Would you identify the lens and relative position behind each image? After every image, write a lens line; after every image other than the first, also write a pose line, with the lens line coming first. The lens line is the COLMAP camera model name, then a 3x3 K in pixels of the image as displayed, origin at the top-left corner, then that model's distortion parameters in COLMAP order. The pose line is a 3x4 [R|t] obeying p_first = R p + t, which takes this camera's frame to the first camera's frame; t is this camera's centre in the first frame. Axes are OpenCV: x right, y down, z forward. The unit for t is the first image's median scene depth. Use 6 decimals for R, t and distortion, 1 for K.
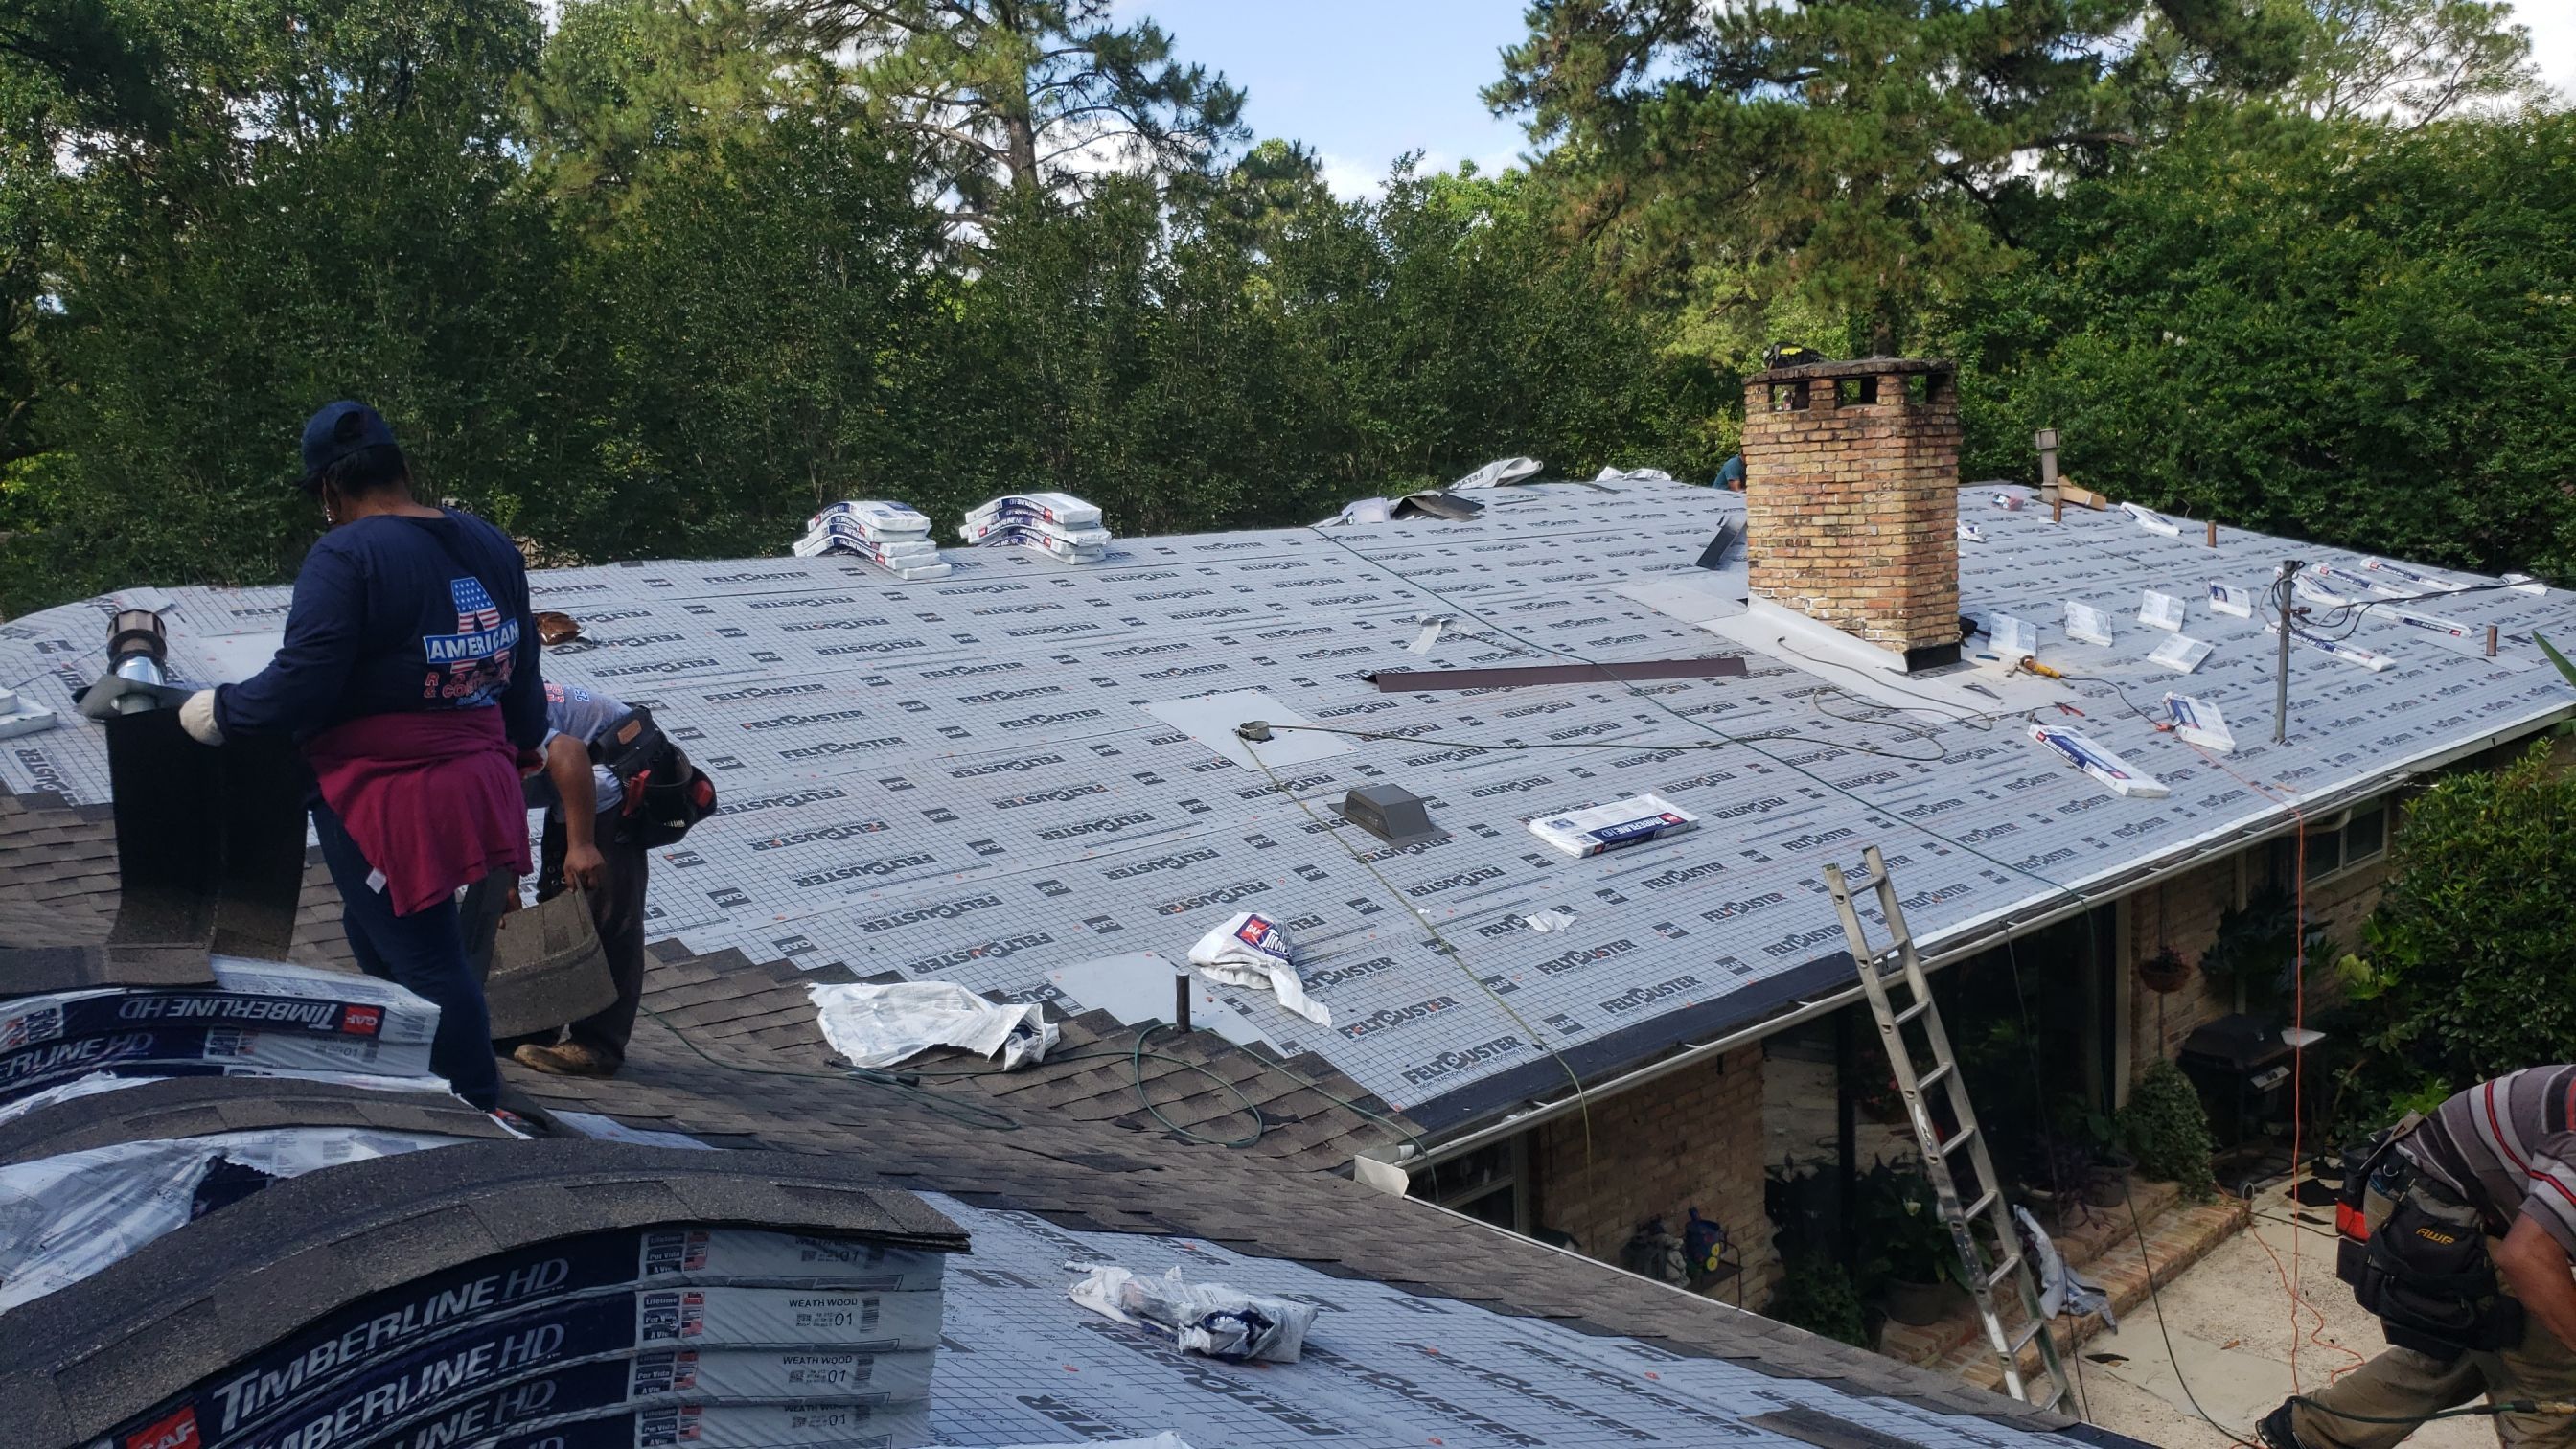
lens RADIAL K [[2031.2, 0, 1288.0], [0, 2031.2, 724.5], [0, 0, 1]] dist [-0.063716, 0.111719]
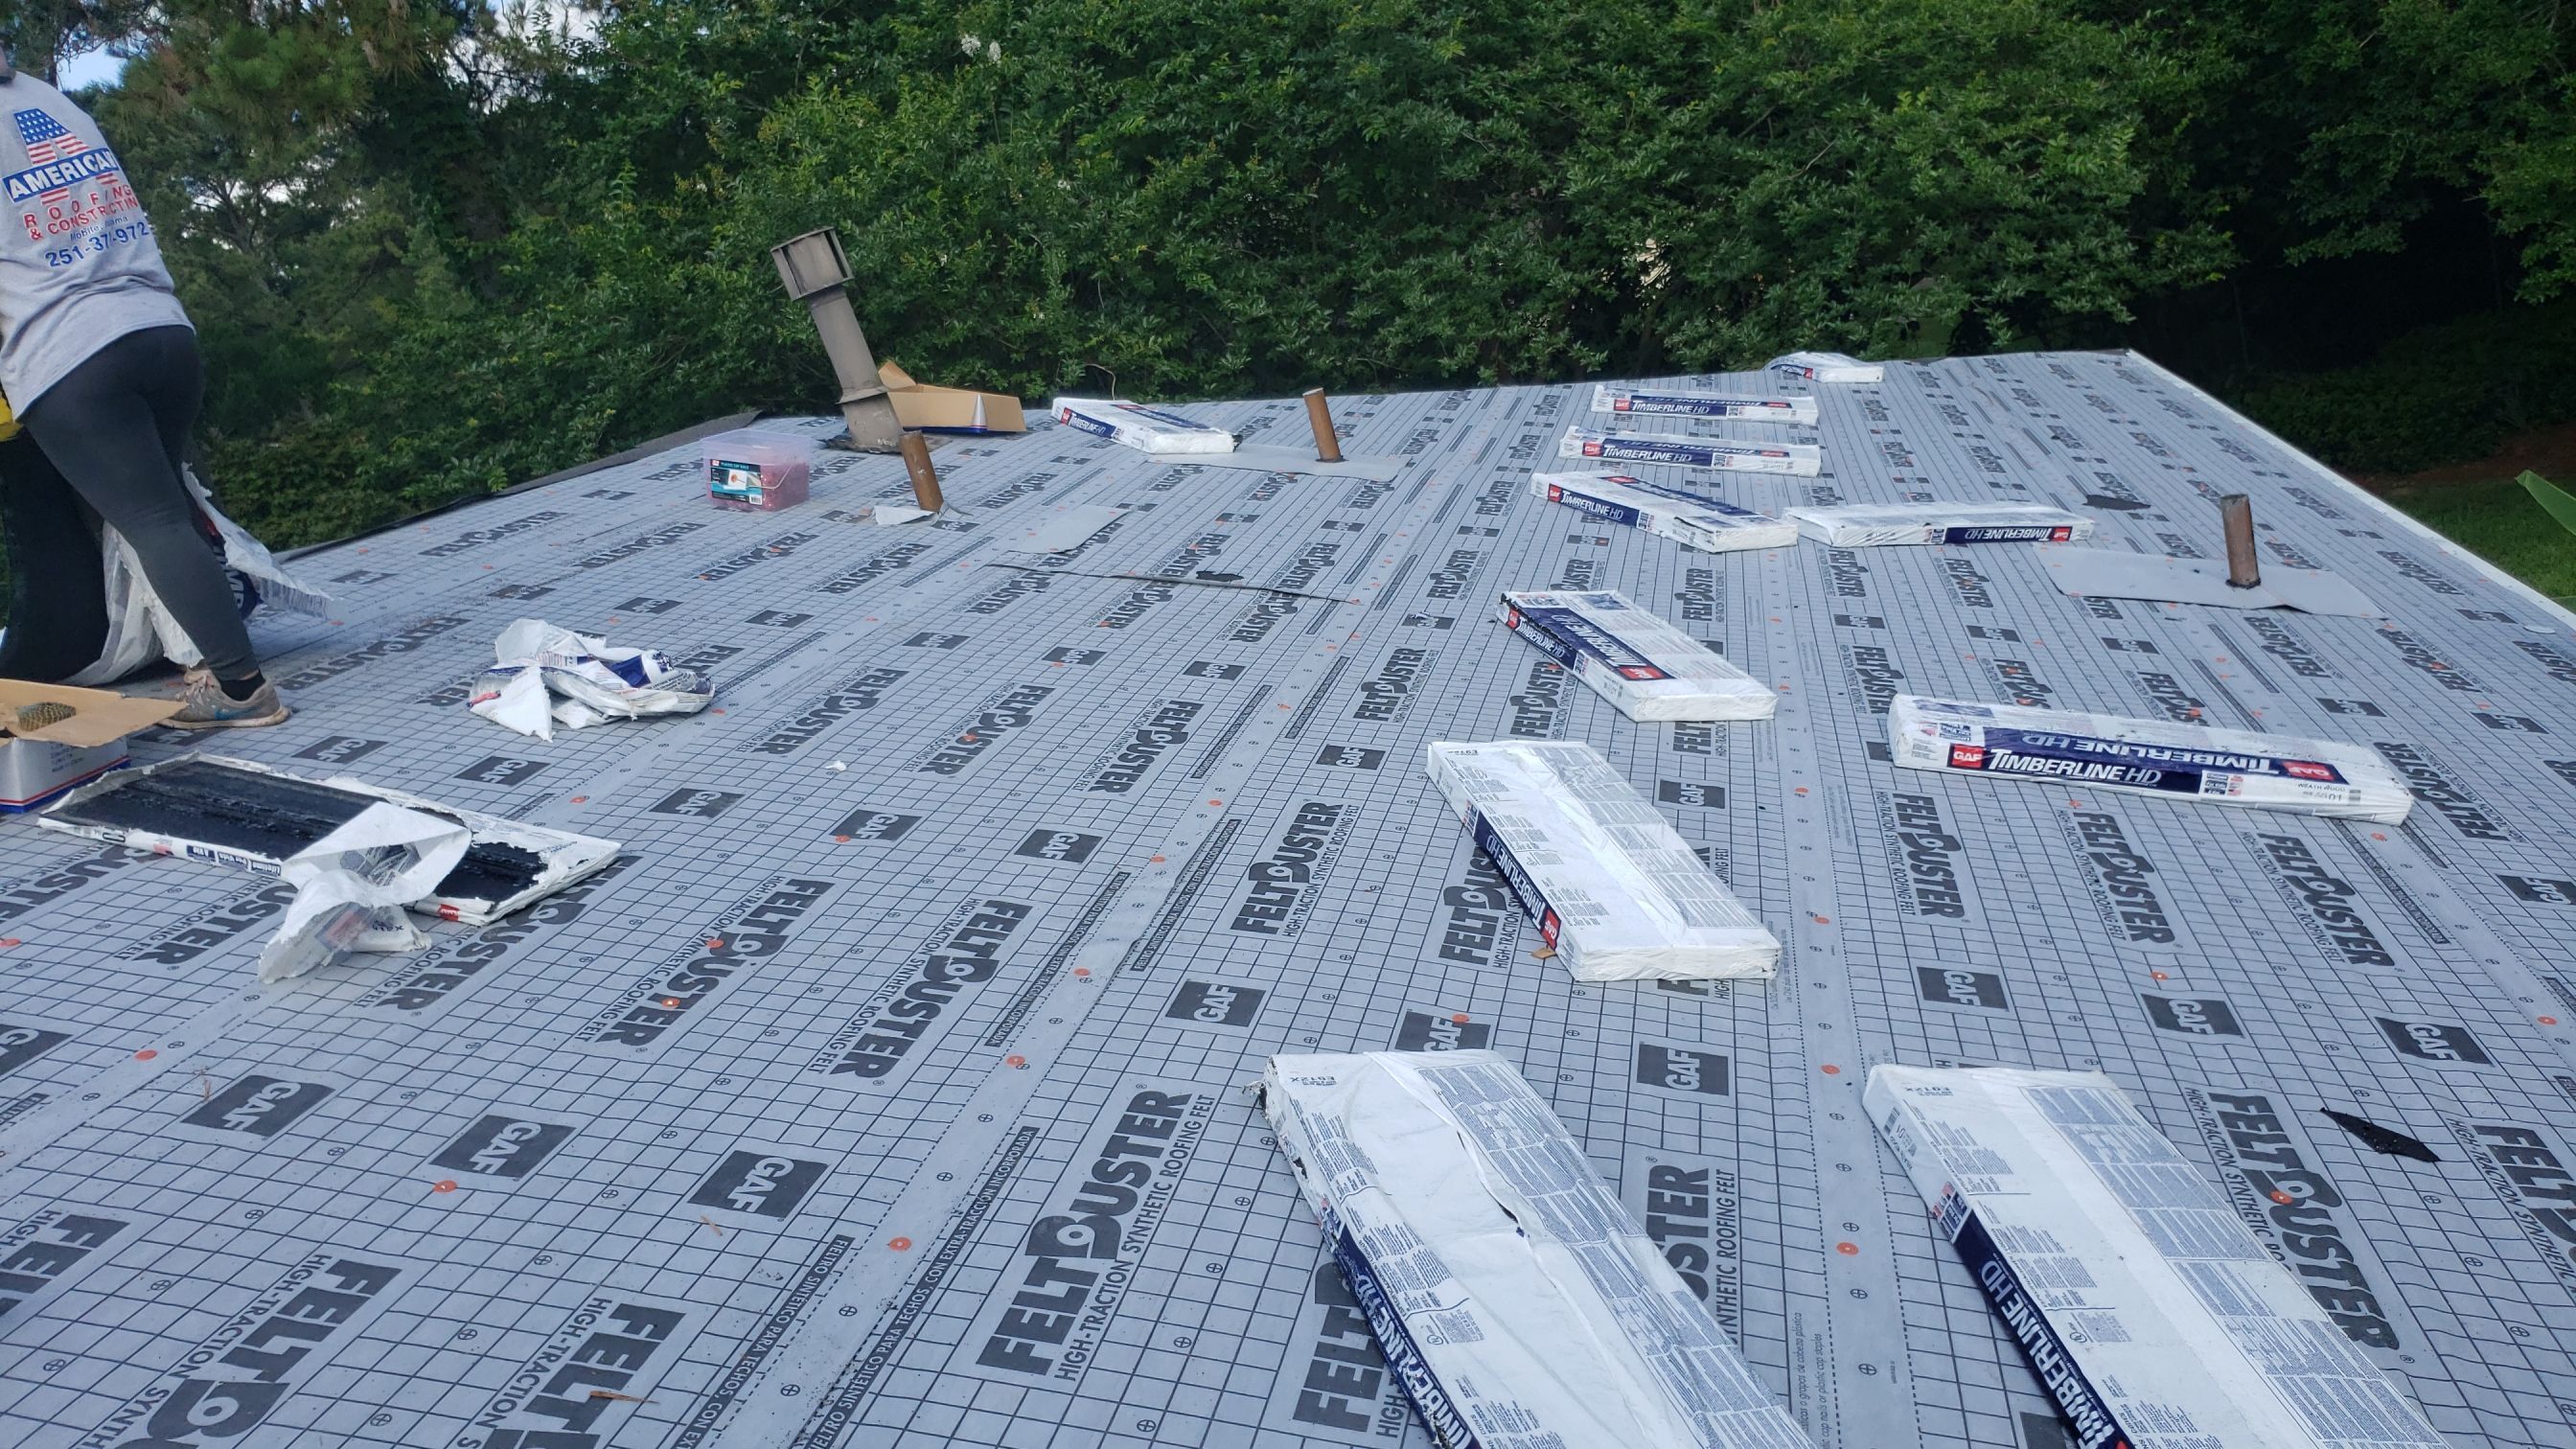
lens RADIAL K [[2138.9, 0, 1288.0], [0, 2138.9, 724.5], [0, 0, 1]] dist [0.013115, 0.000127]
pose [[0.813691, -0.305076, 0.494809, 0.237169], [0.296514, 0.949976, 0.098107, -0.079409], [-0.499987, 0.066889, 0.863446, 0.646352]]
